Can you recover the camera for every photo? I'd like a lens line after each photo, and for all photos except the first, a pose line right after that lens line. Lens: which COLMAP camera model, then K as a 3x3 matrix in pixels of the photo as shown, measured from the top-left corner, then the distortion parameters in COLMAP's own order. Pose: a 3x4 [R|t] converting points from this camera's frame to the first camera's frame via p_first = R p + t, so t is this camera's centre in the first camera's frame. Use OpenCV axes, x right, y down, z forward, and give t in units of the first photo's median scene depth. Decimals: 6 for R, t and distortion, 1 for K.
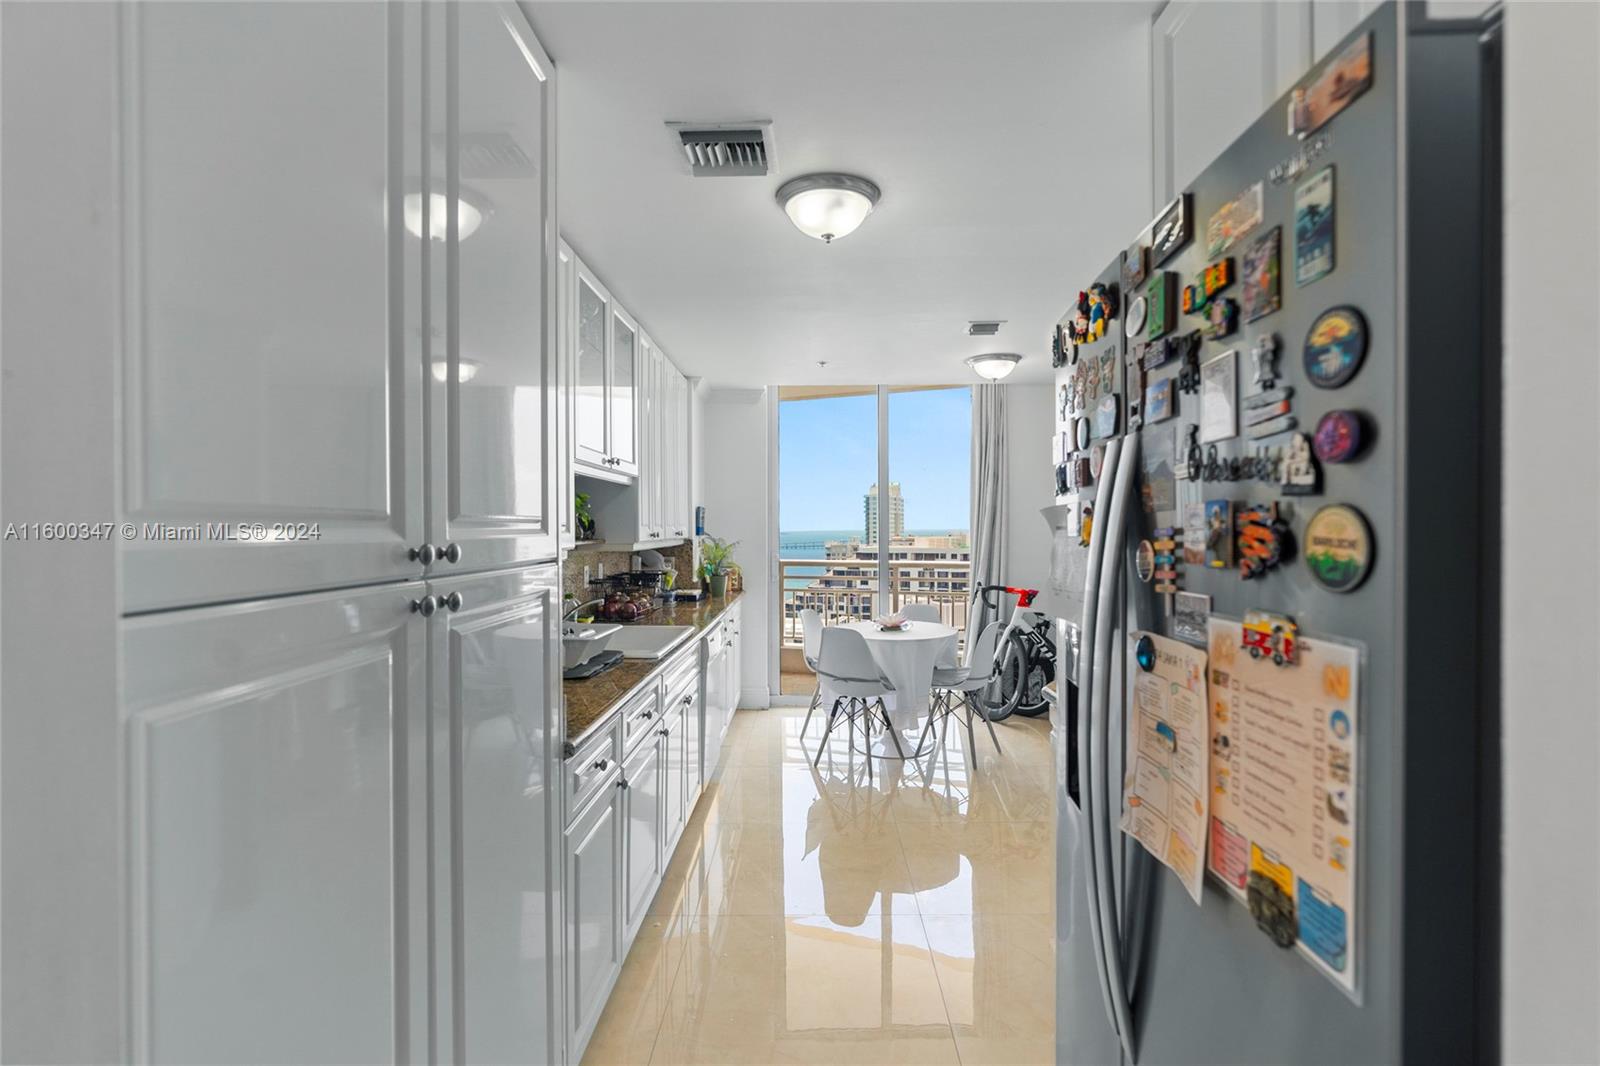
lens RADIAL K [[727.1, 0, 792.3], [0, 727.1, 532.3], [0, 0, 1]] dist [-0.001050, 0.000330]
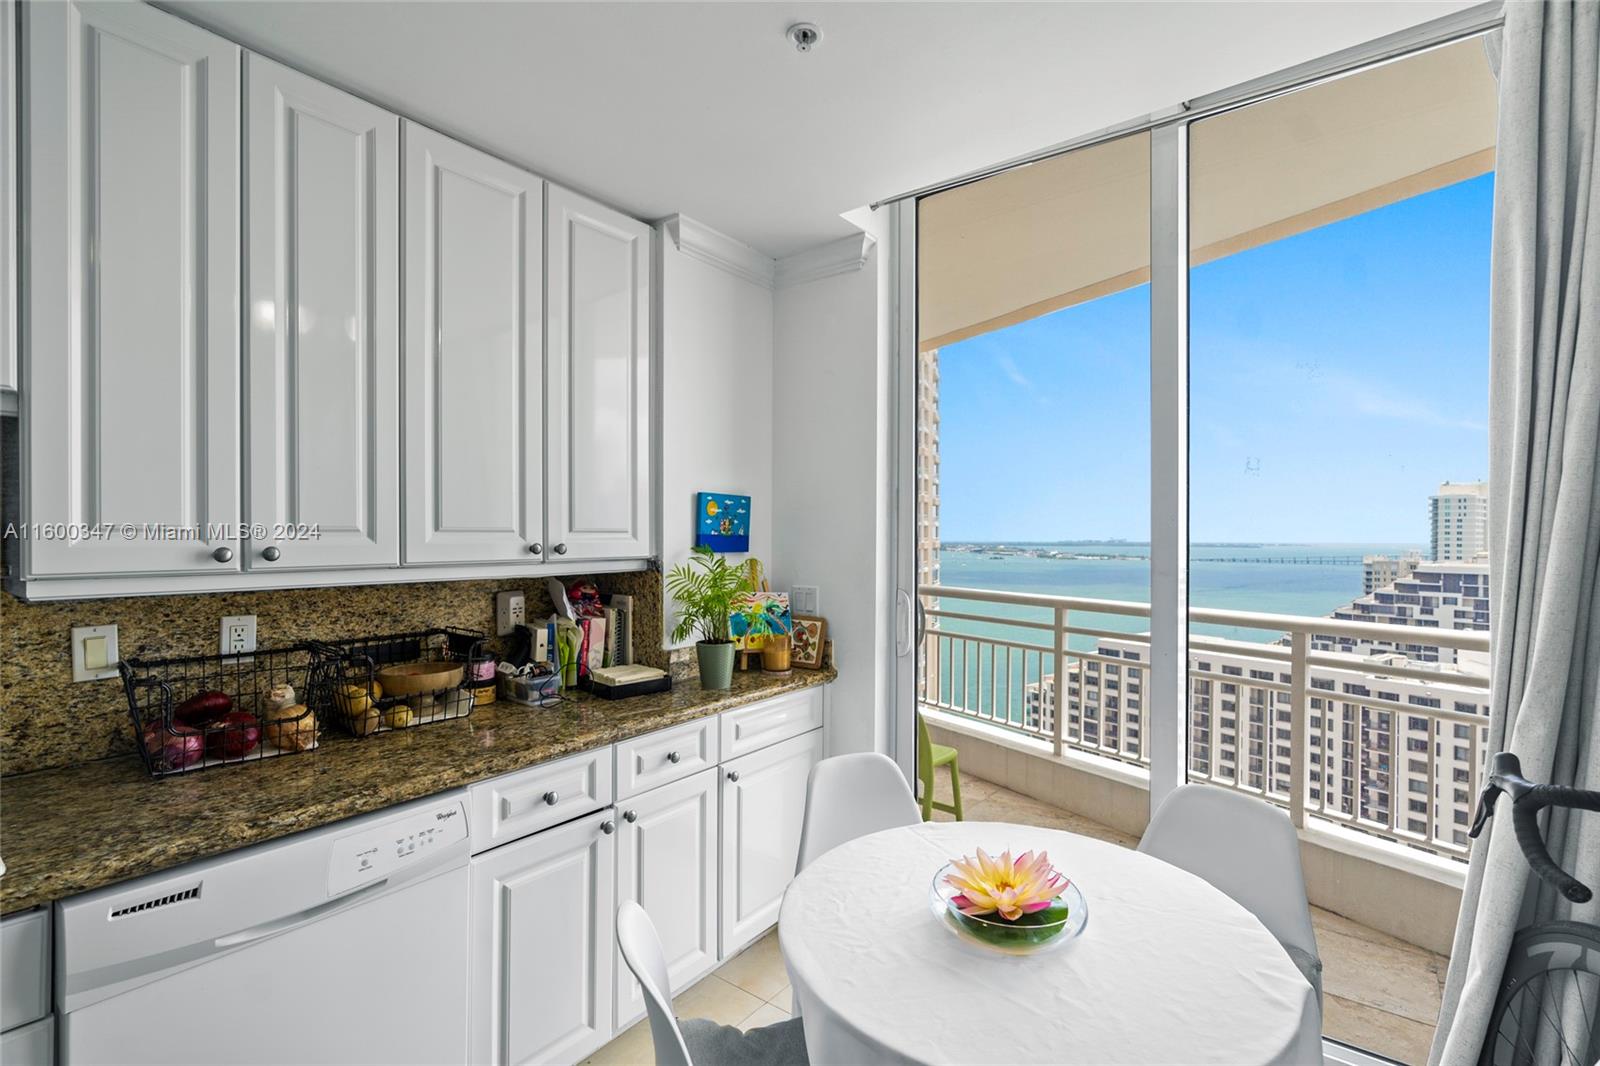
lens RADIAL K [[727.3, 0, 804.0], [0, 727.3, 534.5], [0, 0, 1]] dist [-0.008483, 0.001668]
pose [[0.816269, 0.008982, -0.577603, 0.203421], [-0.013129, 0.999909, -0.003005, -0.005854], [0.577523, 0.010036, 0.816312, 0.668709]]
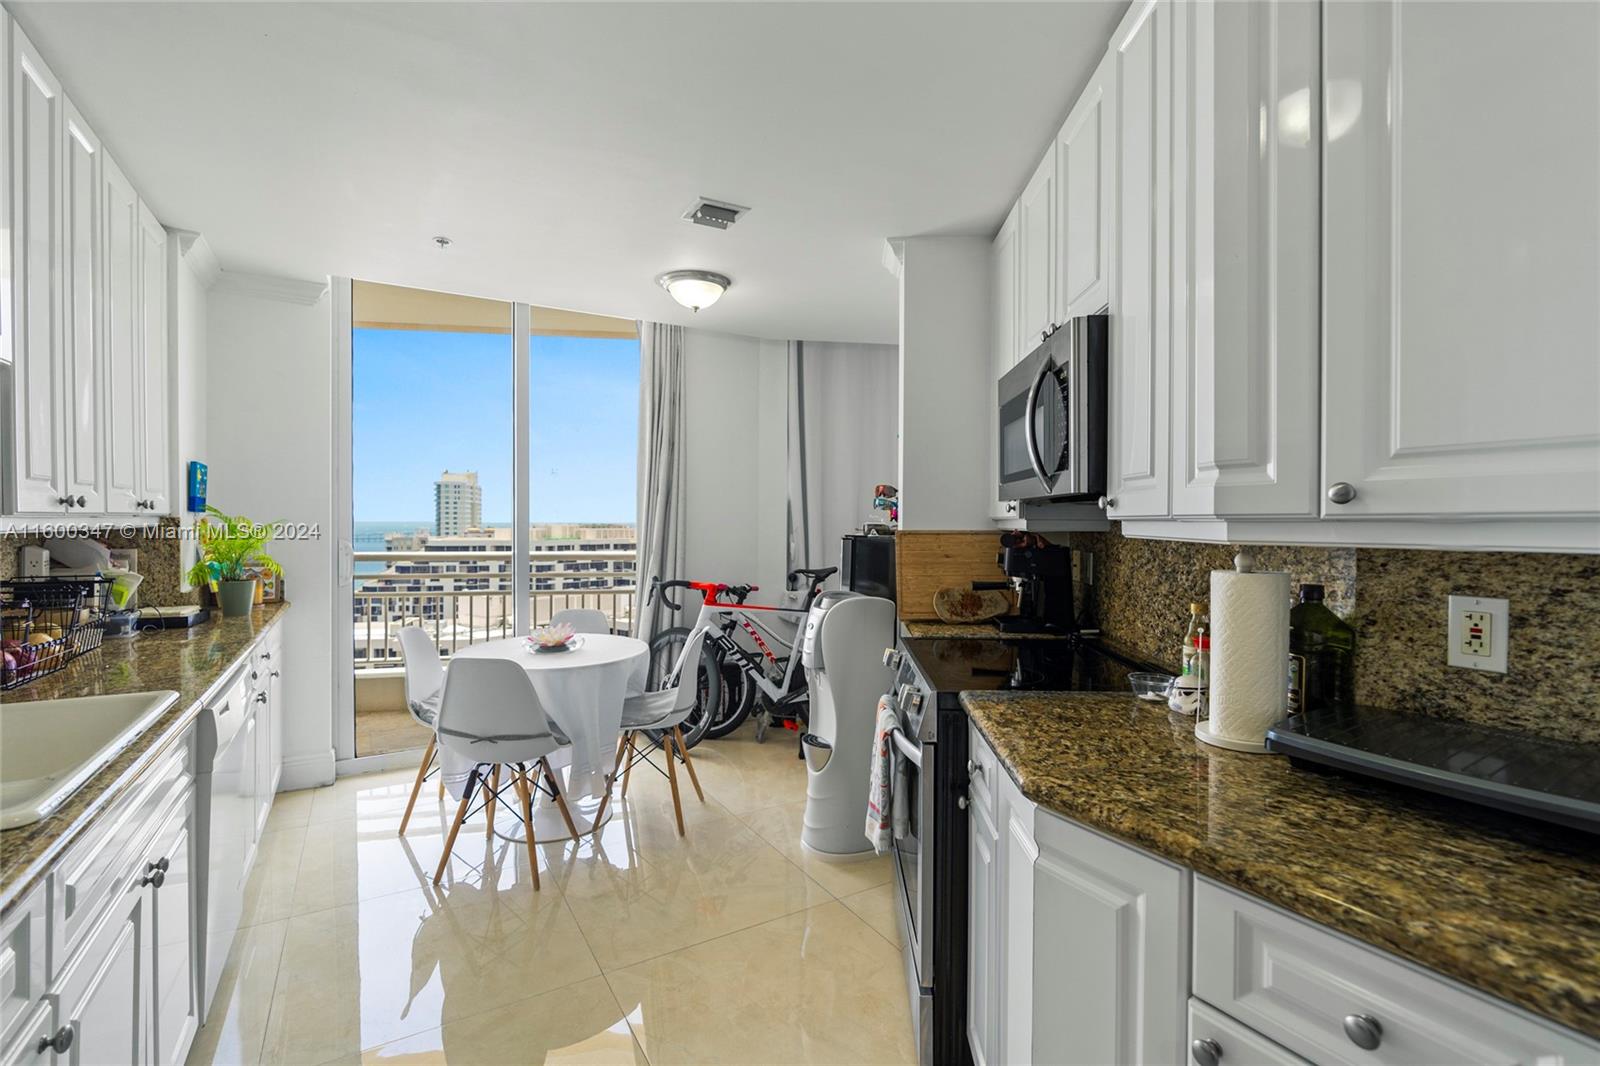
lens RADIAL K [[727.1, 0, 792.3], [0, 727.1, 532.3], [0, 0, 1]] dist [-0.001050, 0.000330]
pose [[0.848984, 0.000015, 0.528419, -0.032212], [-0.006040, 0.999935, 0.009676, 0.013369], [-0.528384, -0.011406, 0.848929, 0.276422]]
